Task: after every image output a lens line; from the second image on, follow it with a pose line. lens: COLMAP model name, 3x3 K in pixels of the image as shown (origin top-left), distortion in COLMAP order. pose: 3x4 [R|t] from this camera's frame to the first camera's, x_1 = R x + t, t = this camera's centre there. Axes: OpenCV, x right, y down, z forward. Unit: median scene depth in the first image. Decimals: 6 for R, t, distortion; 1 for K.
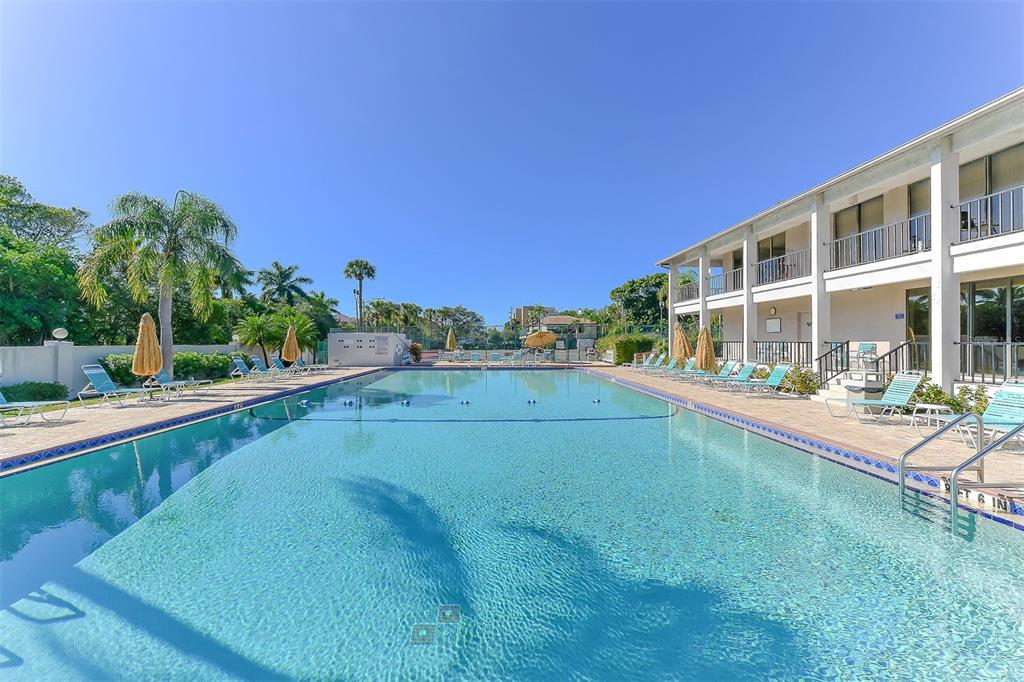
lens RADIAL K [[401.1, 0, 512.0], [0, 401.1, 341.0], [0, 0, 1]] dist [0.000355, 0.000078]
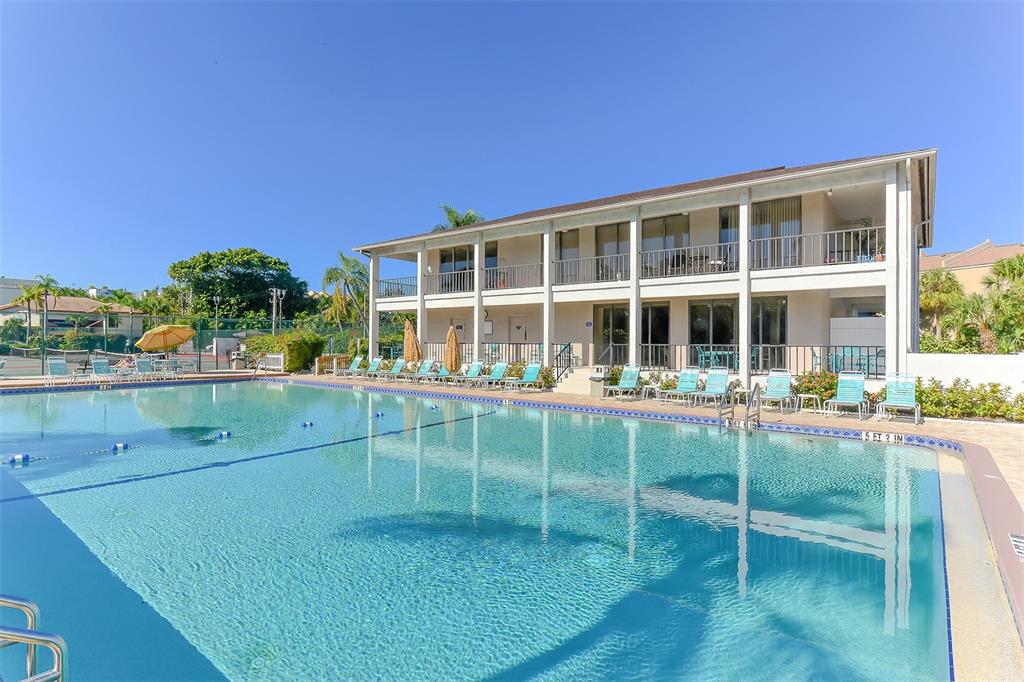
lens RADIAL K [[530.0, 0, 512.0], [0, 530.0, 341.0], [0, 0, 1]] dist [0.000432, 0.000257]
pose [[0.647298, 0.005732, 0.762216, -0.397440], [-0.005397, 0.999981, -0.002937, 0.000068], [-0.762218, -0.002213, 0.647316, 0.049942]]
